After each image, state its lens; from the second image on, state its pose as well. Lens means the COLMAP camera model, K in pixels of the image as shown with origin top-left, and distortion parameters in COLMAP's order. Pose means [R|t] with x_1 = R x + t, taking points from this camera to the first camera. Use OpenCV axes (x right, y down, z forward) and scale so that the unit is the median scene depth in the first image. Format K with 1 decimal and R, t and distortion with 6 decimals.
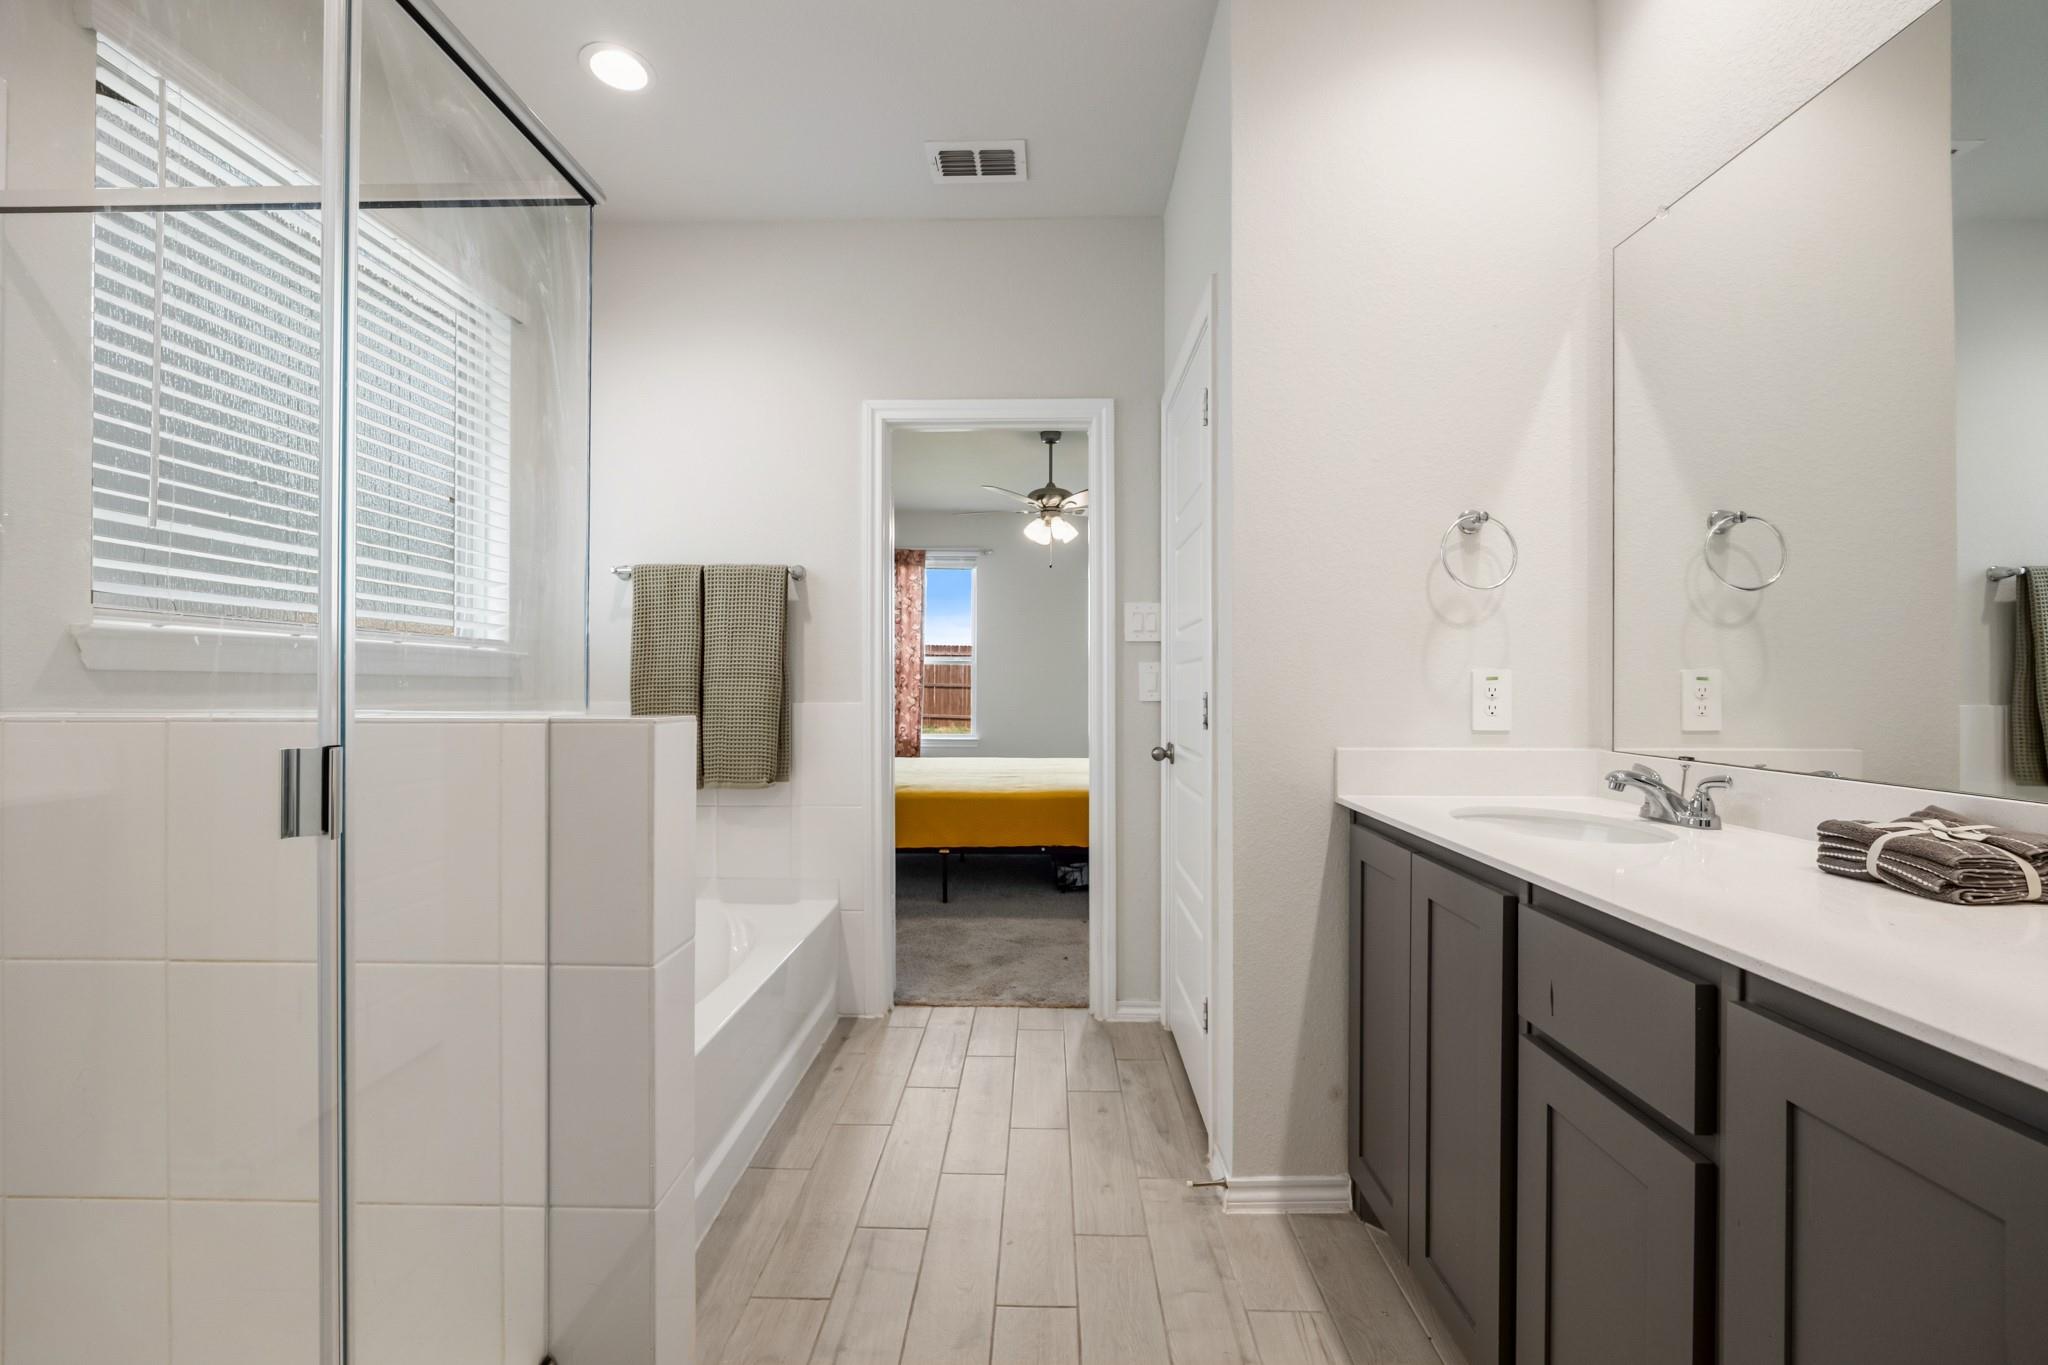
lens RADIAL K [[808.9, 0, 1037.6], [0, 808.9, 690.6], [0, 0, 1]] dist [-0.009682, 0.000221]
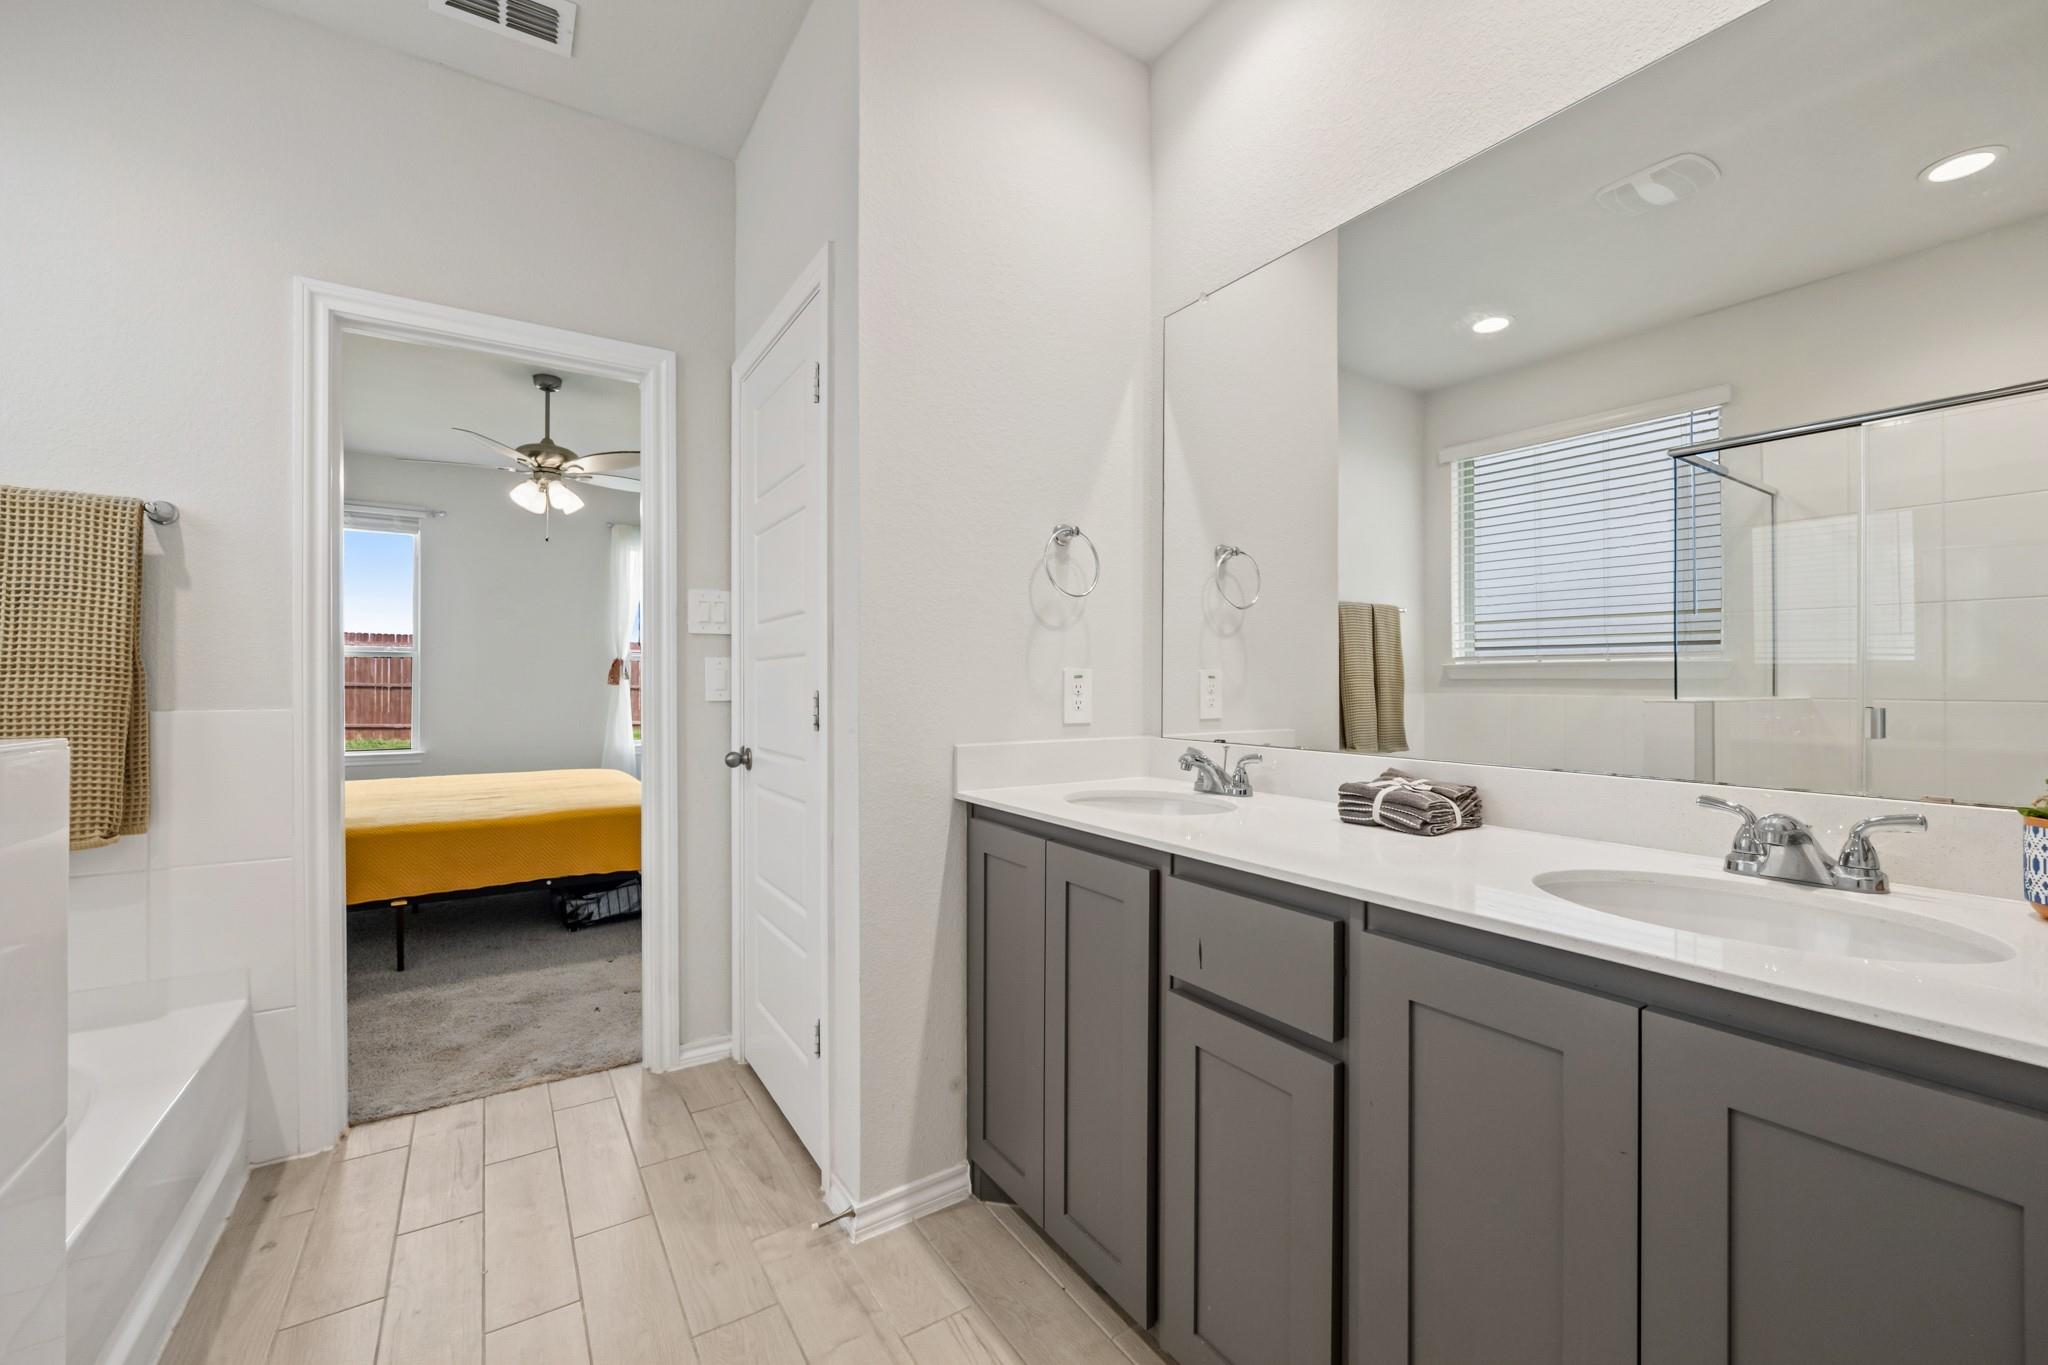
lens RADIAL K [[816.6, 0, 1028.4], [0, 816.6, 689.9], [0, 0, 1]] dist [-0.007137, 0.000108]
pose [[0.828617, -0.006773, 0.559775, -0.092503], [0.005515, 0.999977, 0.003936, -0.001052], [-0.559789, -0.000174, 0.828635, 0.071381]]
